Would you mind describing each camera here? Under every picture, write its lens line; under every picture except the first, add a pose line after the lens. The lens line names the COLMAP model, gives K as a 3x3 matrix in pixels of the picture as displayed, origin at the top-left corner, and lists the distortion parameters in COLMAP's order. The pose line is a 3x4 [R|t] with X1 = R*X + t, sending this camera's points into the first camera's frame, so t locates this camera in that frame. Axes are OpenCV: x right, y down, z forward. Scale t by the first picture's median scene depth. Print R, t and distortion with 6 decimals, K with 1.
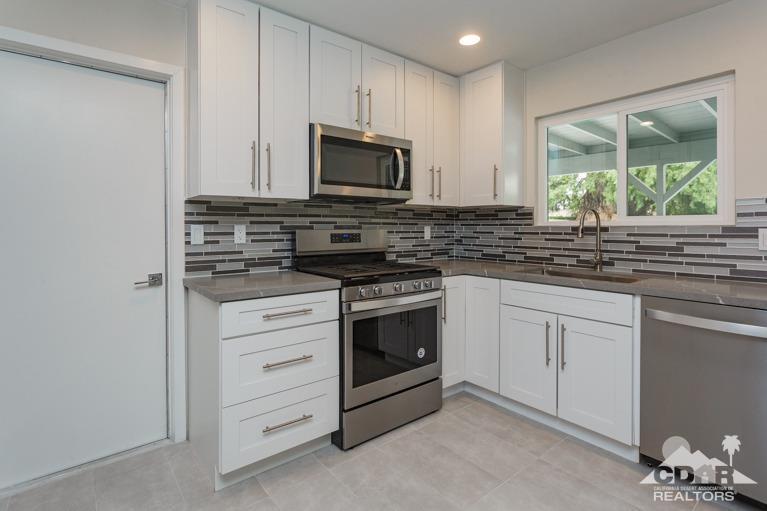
lens RADIAL K [[386.6, 0, 375.0], [0, 386.6, 243.8], [0, 0, 1]] dist [0.000121, 0.002739]
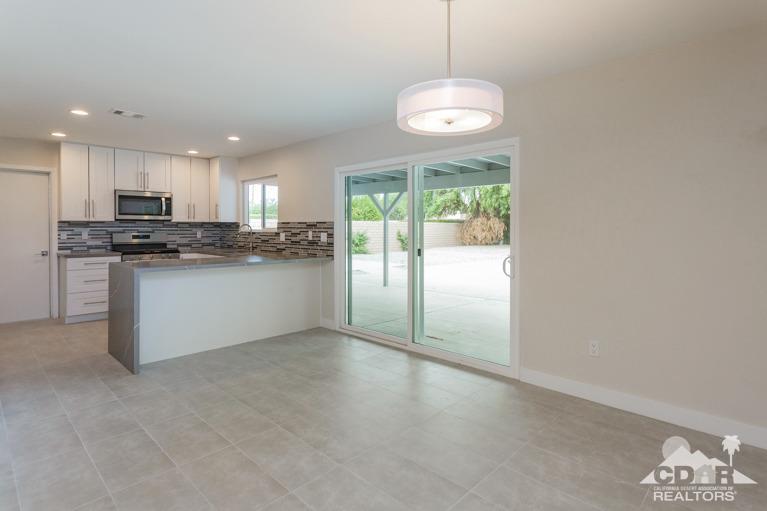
lens RADIAL K [[399.4, 0, 382.7], [0, 399.4, 245.5], [0, 0, 1]] dist [-0.009940, -0.002524]
pose [[0.990081, -0.002981, 0.140465, 1.144699], [0.003147, 0.999995, -0.000965, 0.048882], [-0.140462, 0.001397, 0.990085, -1.705278]]
